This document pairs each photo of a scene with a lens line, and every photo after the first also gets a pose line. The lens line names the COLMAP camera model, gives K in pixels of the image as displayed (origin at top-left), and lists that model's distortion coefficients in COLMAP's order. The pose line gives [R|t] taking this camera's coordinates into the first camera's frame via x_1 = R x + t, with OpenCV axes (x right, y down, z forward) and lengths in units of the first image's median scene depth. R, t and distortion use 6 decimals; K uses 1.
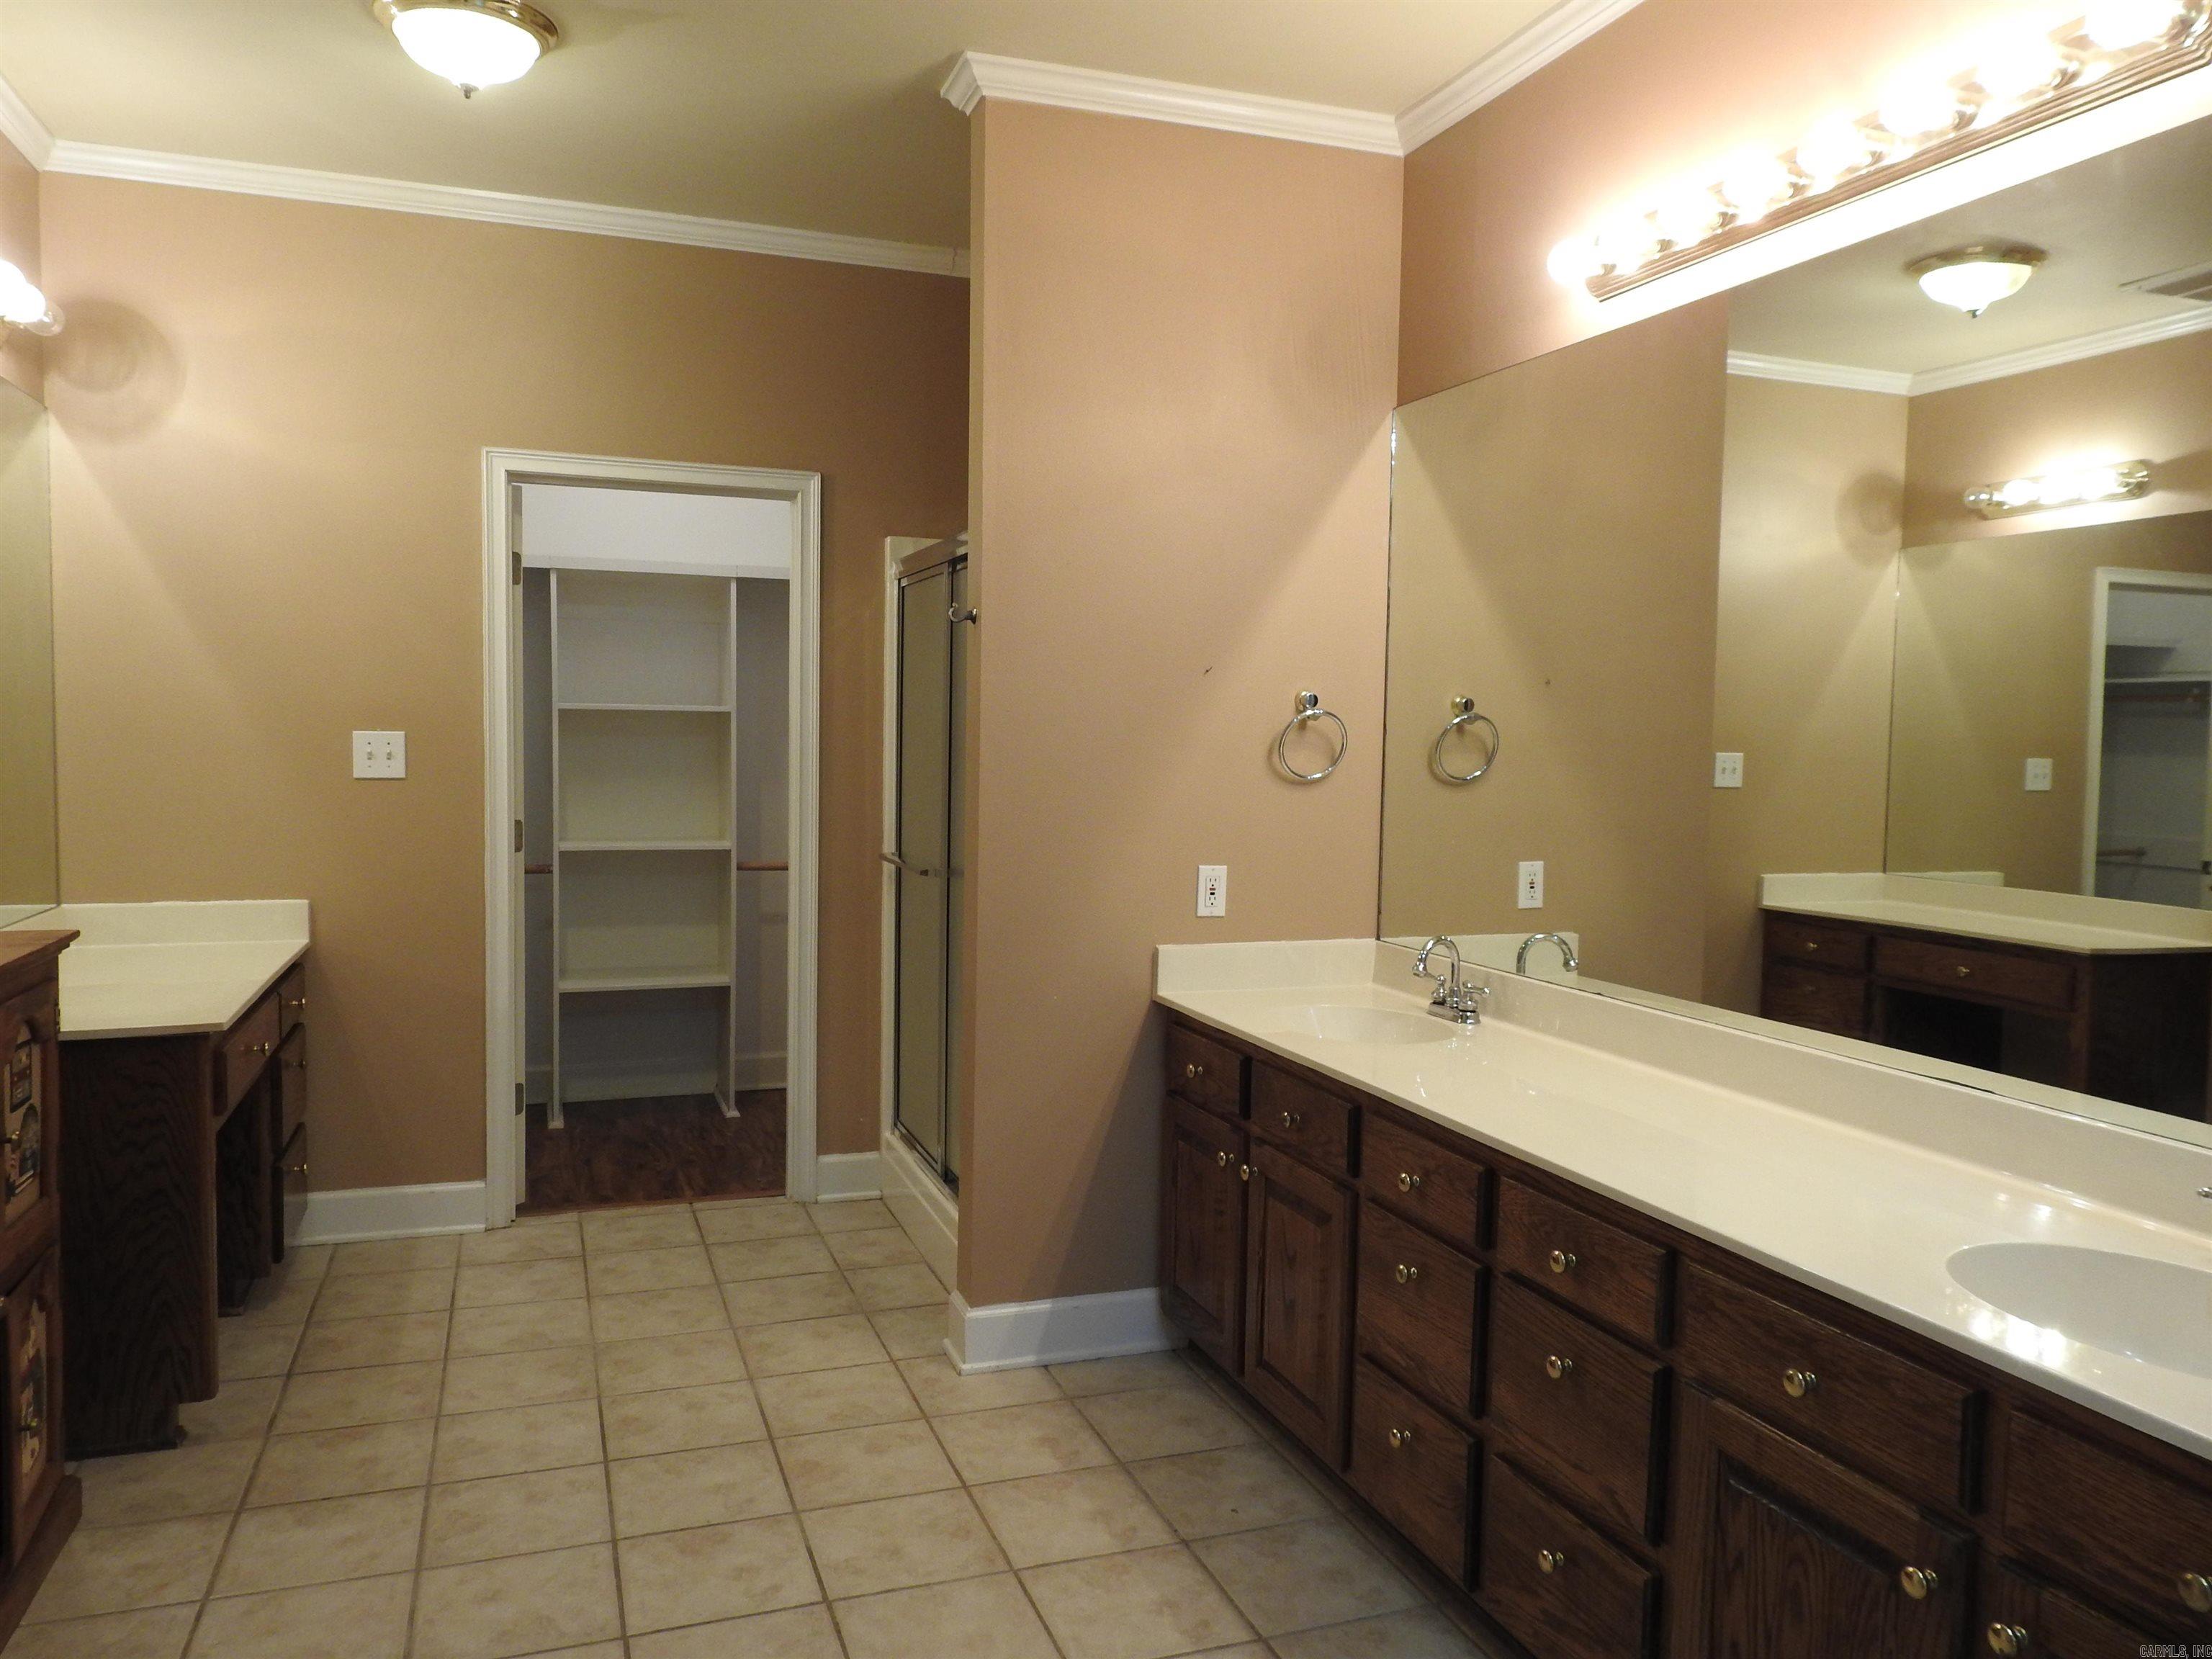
lens RADIAL K [[1587.4, 0, 1105.7], [0, 1587.4, 826.6], [0, 0, 1]] dist [0.003549, -0.002674]
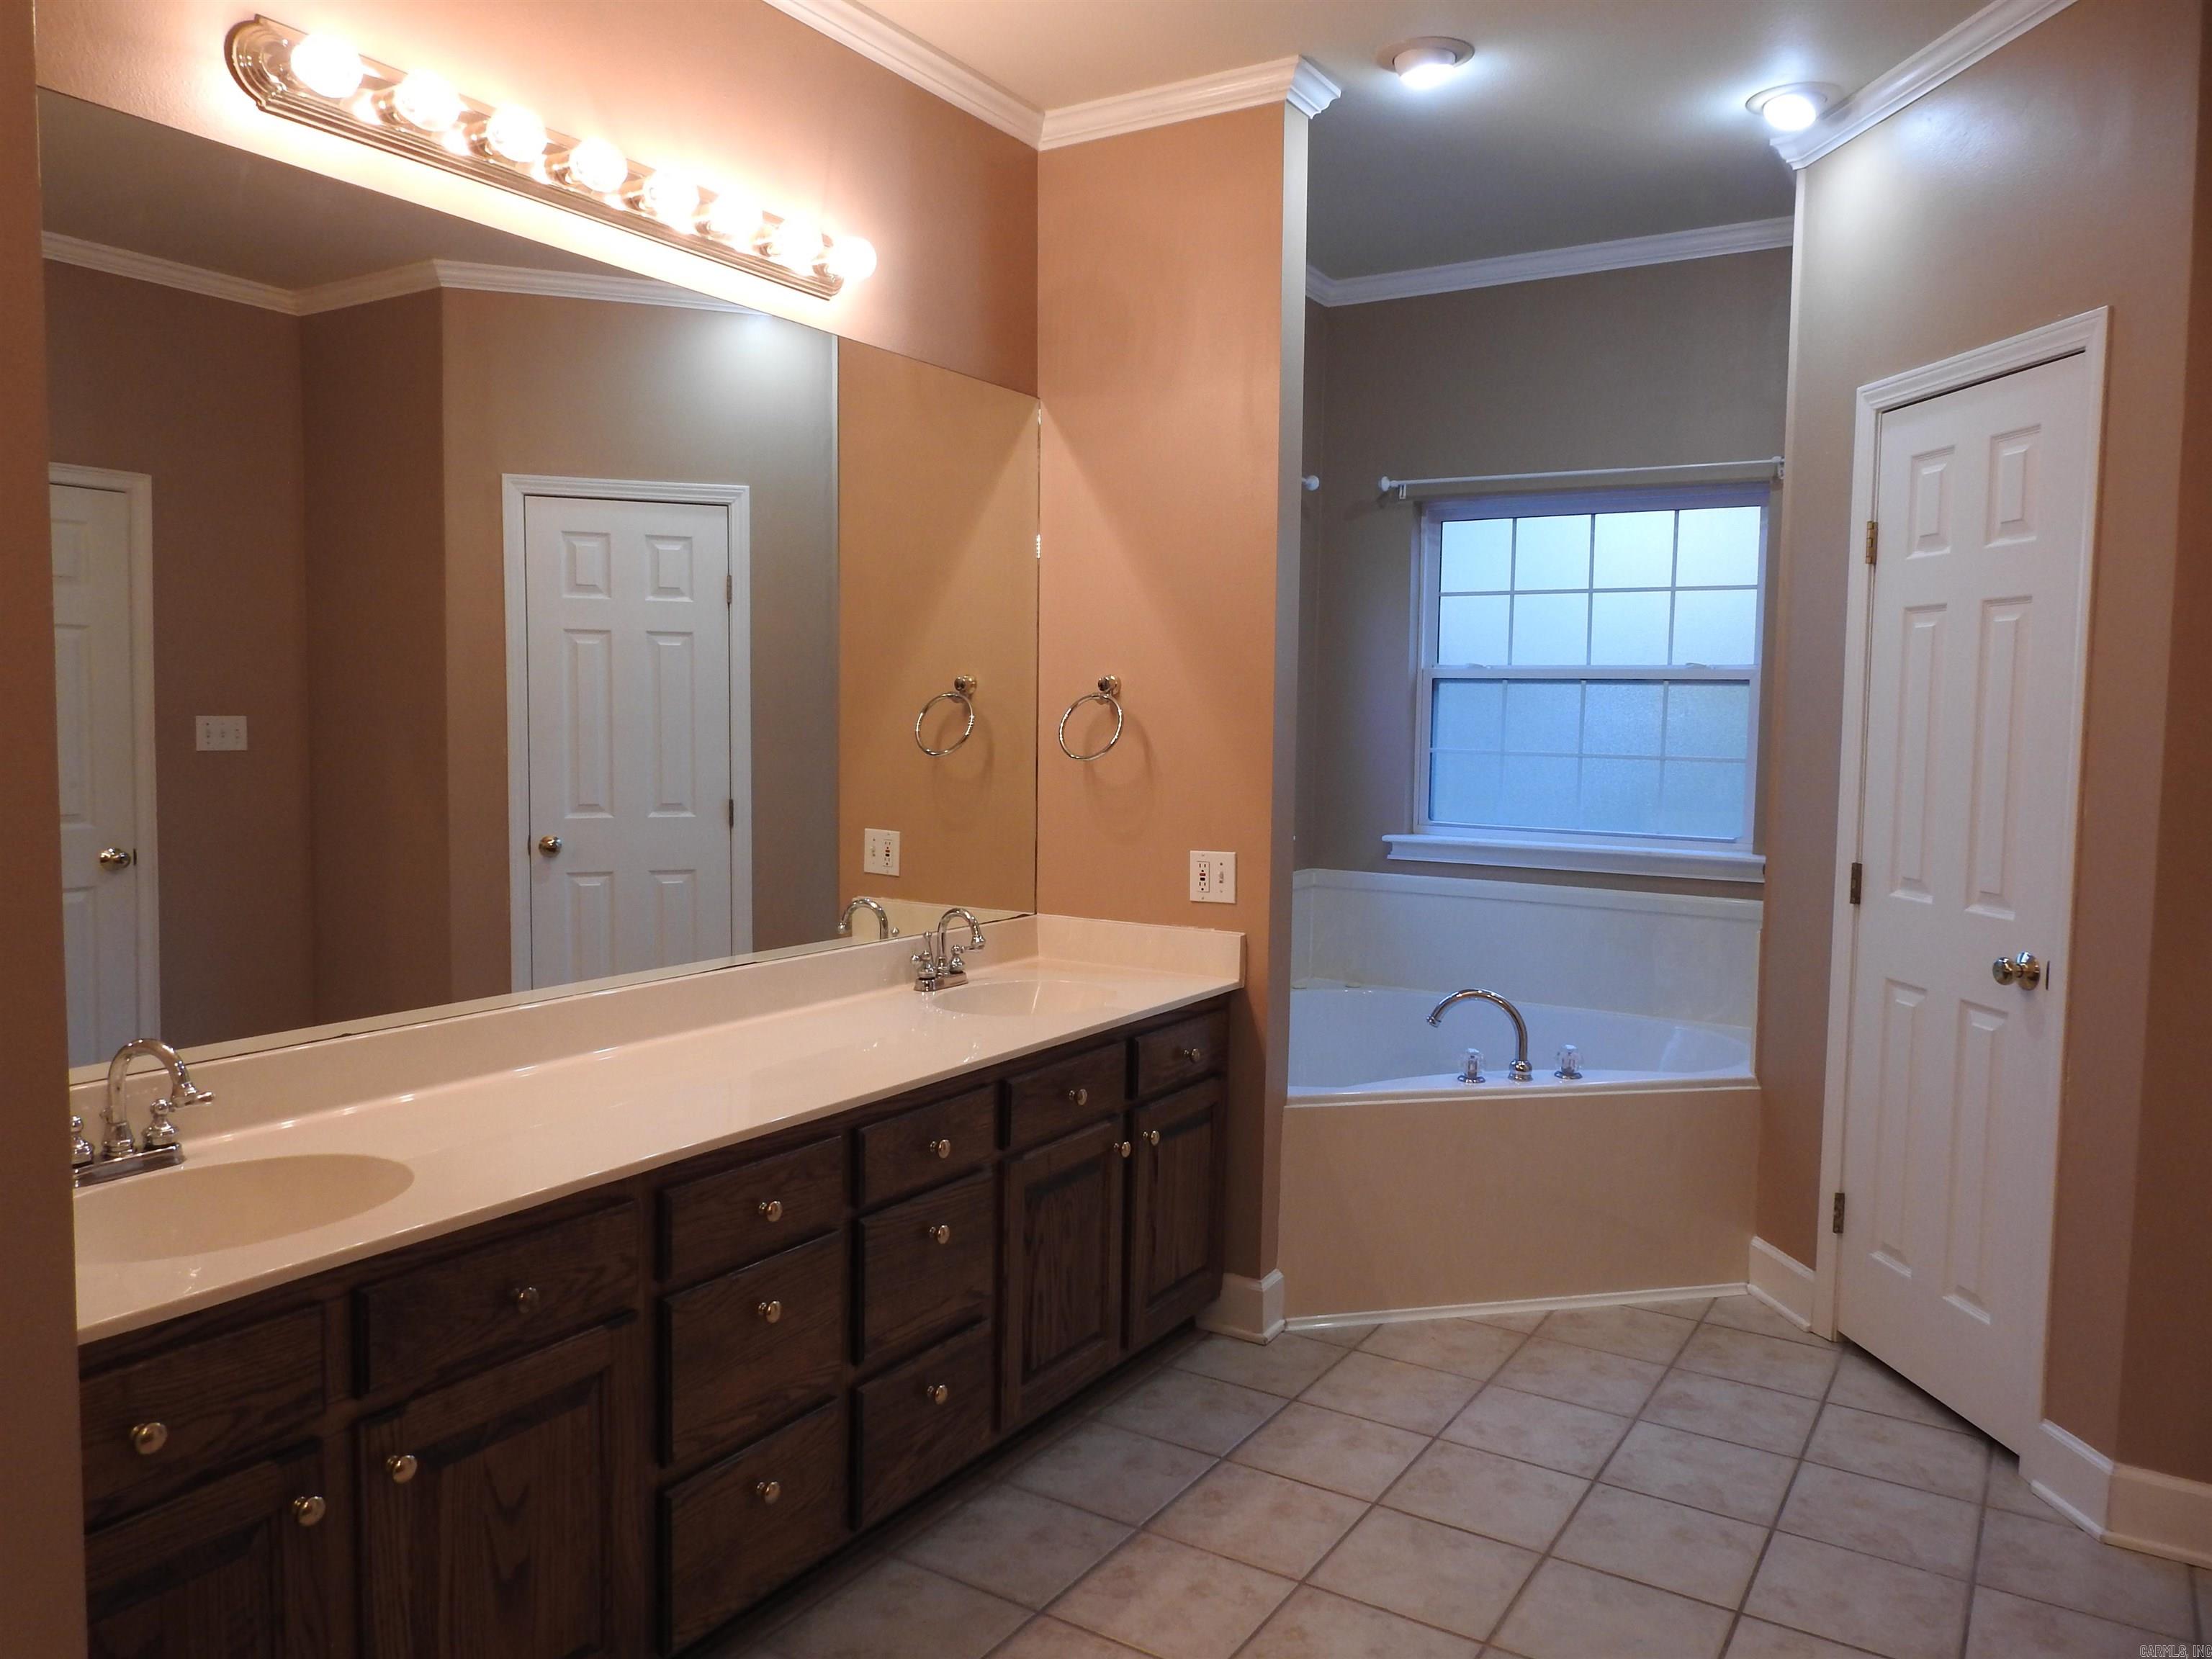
lens RADIAL K [[1587.4, 0, 1104.7], [0, 1587.4, 833.6], [0, 0, 1]] dist [0.003549, -0.002674]
pose [[-0.623929, -0.082423, 0.777122, -0.719949], [0.016950, 0.992761, 0.118903, -0.110933], [-0.781297, 0.087359, -0.618016, 1.624936]]
